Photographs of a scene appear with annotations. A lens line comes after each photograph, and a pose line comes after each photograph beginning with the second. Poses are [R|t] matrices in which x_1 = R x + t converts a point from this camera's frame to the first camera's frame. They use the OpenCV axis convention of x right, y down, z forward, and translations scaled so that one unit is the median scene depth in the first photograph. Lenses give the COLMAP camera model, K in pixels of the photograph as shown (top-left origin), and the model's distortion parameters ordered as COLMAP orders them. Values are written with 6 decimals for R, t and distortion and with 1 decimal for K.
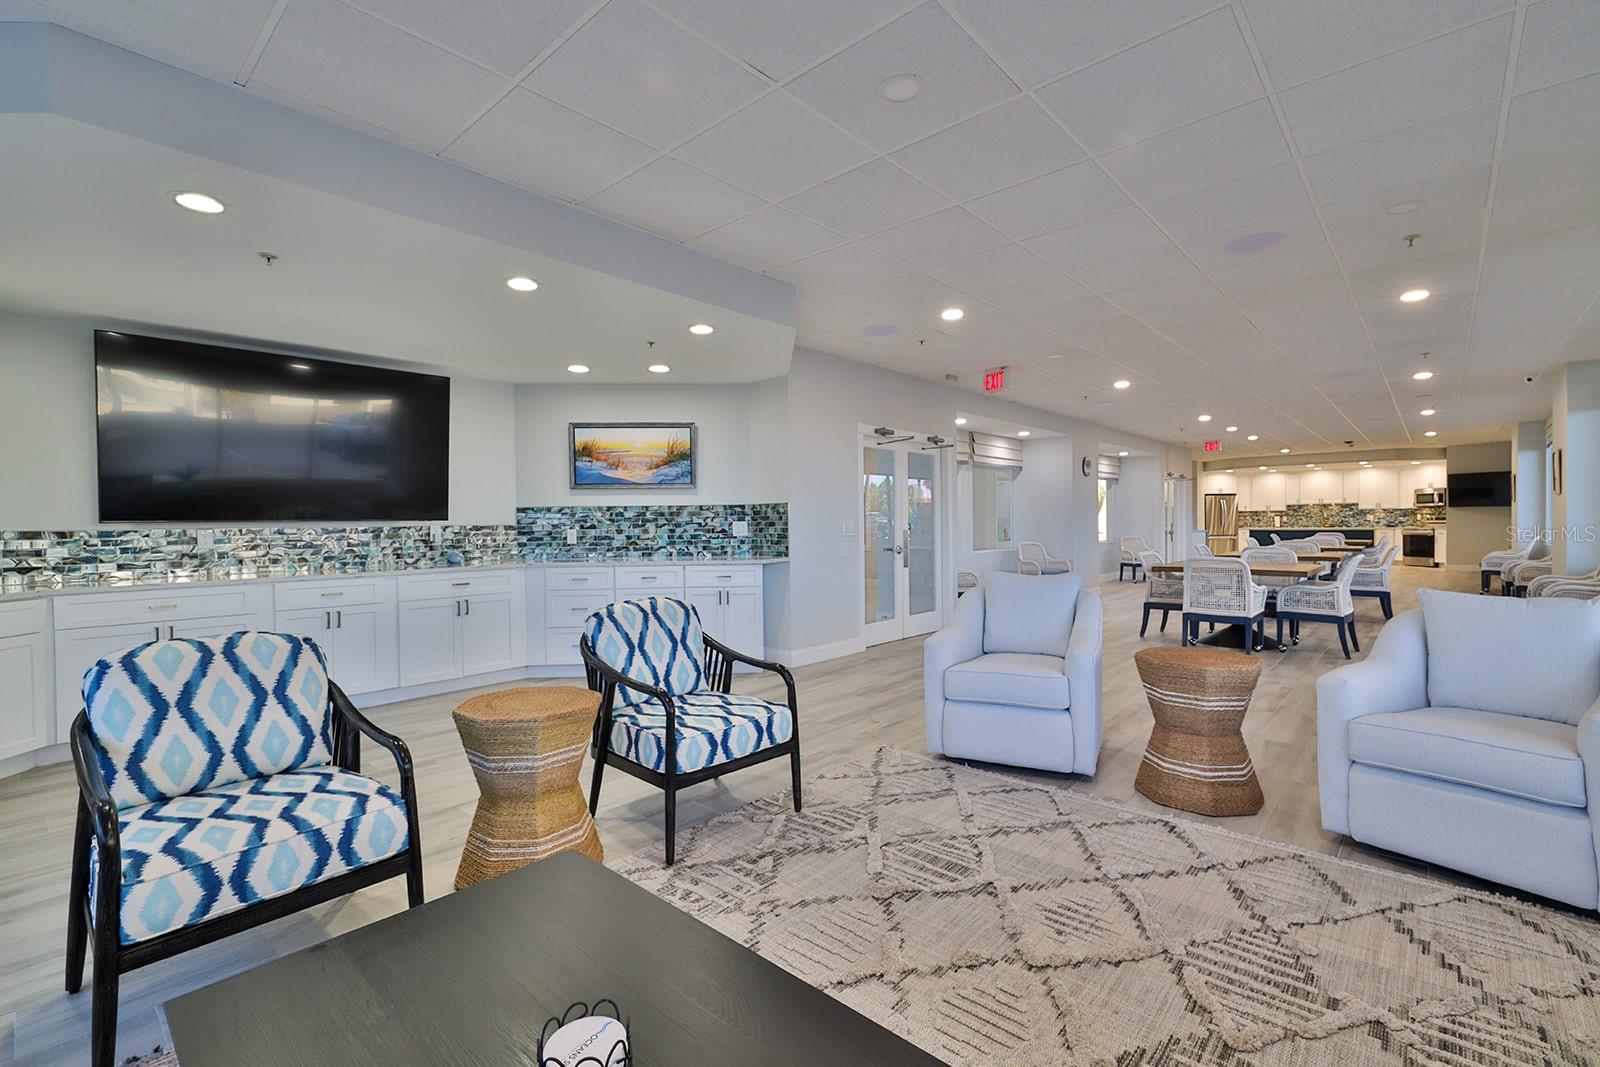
lens RADIAL K [[712.1, 0, 798.5], [0, 712.1, 534.8], [0, 0, 1]] dist [-0.003545, 0.000310]
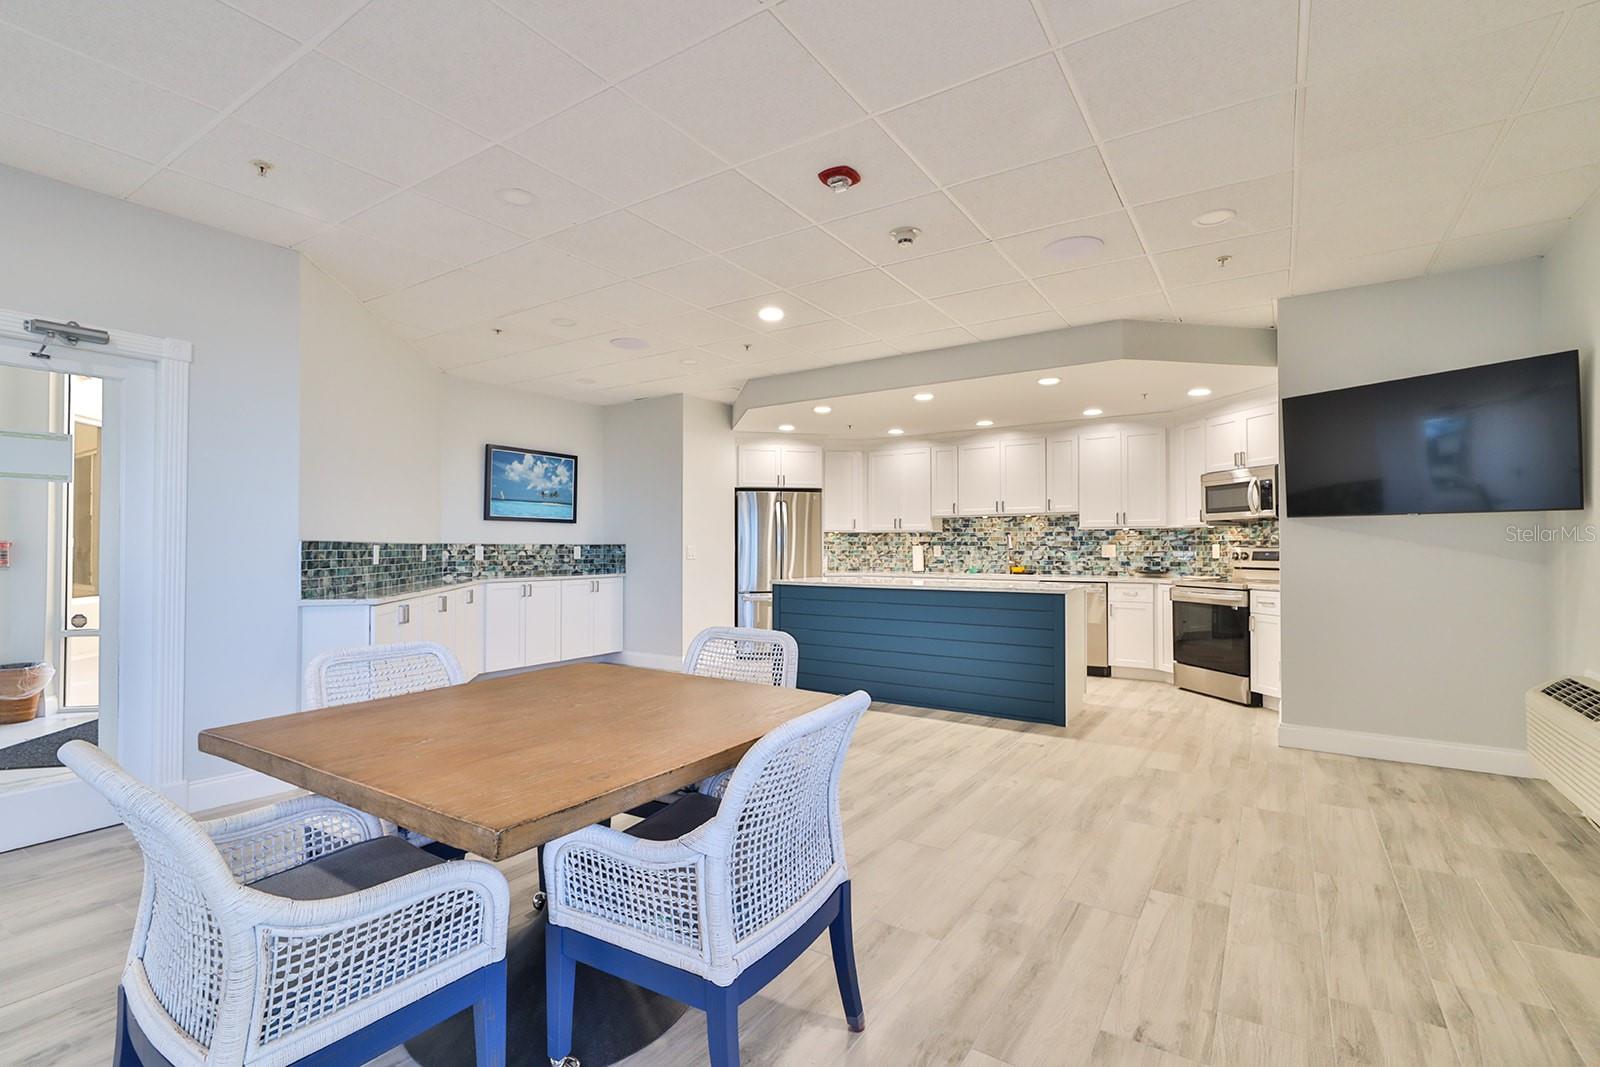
lens RADIAL K [[712.1, 0, 798.1], [0, 712.1, 534.4], [0, 0, 1]] dist [-0.003545, 0.000310]
pose [[0.989920, 0.012956, 0.141033, 0.421483], [-0.007379, 0.999173, -0.039992, -0.011809], [-0.141435, 0.038548, 0.989197, 0.461671]]
